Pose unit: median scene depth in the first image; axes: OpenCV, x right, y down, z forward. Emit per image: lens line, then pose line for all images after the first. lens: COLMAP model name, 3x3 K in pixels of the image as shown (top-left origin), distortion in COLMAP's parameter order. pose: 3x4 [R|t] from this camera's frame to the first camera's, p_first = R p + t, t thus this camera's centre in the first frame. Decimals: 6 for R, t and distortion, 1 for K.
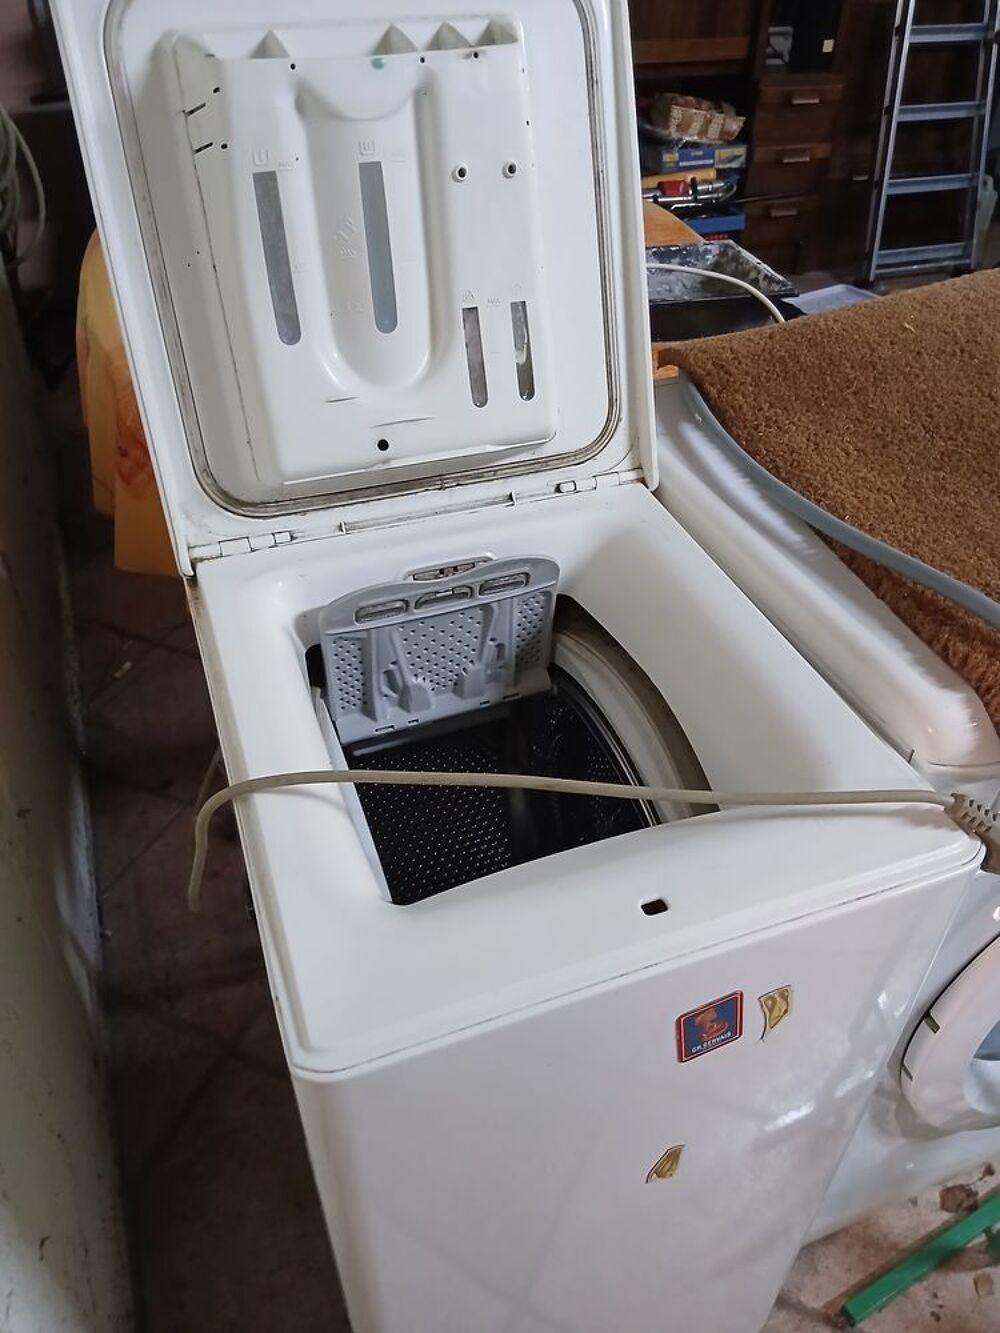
lens RADIAL K [[993.7, 0, 503.8], [0, 993.7, 714.9], [0, 0, 1]] dist [0.060421, -0.114193]
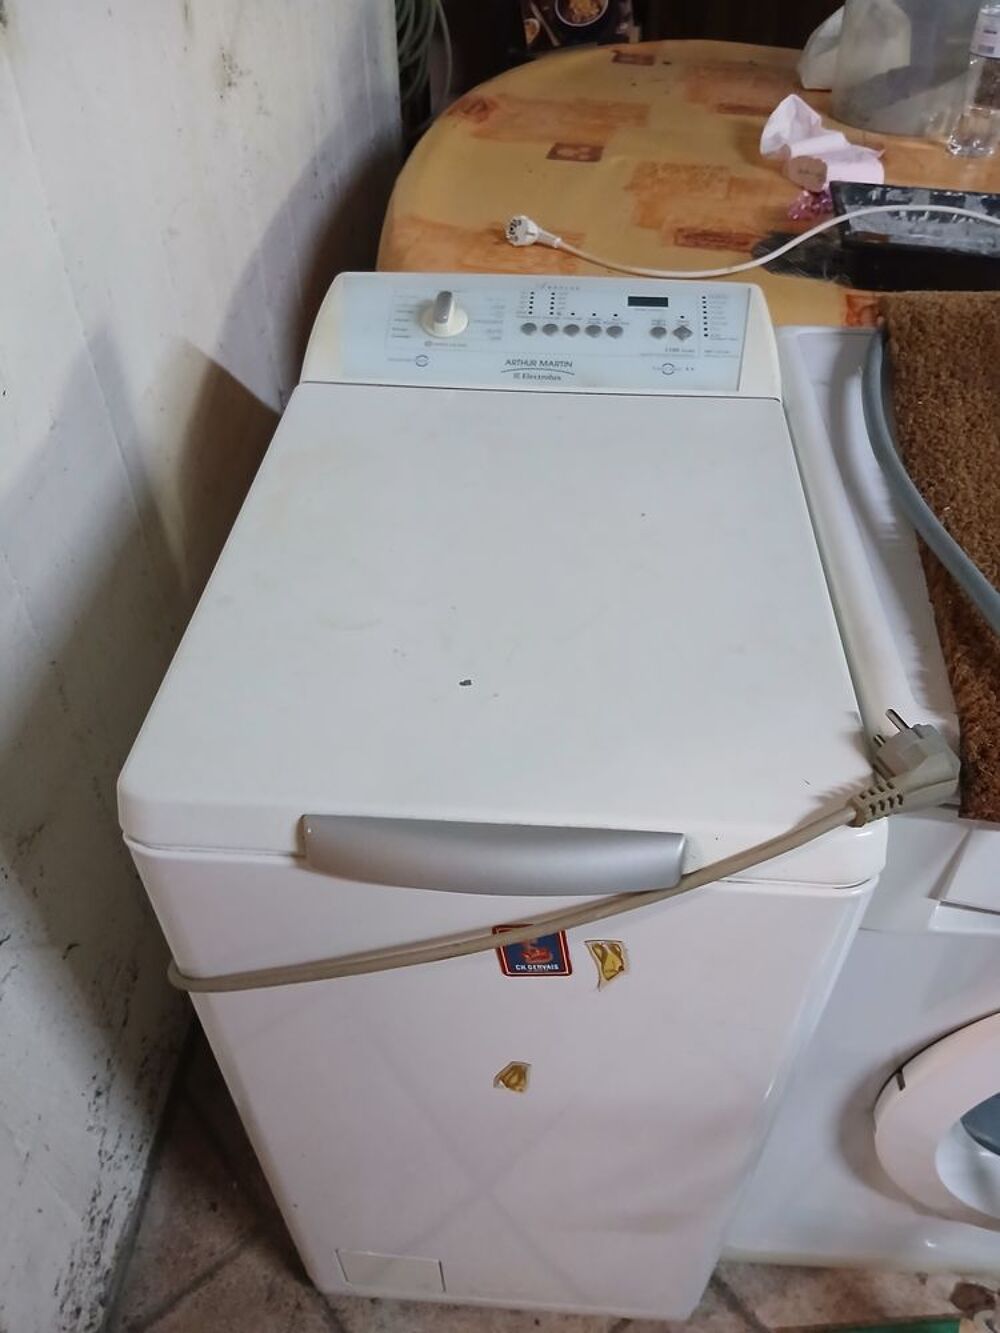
lens RADIAL K [[993.7, 0, 503.8], [0, 993.7, 714.9], [0, 0, 1]] dist [0.060421, -0.114193]
pose [[0.907599, 0.295522, -0.298214, 0.277701], [-0.273403, 0.955077, 0.114366, -0.015443], [0.318615, -0.022266, 0.947623, 0.027998]]
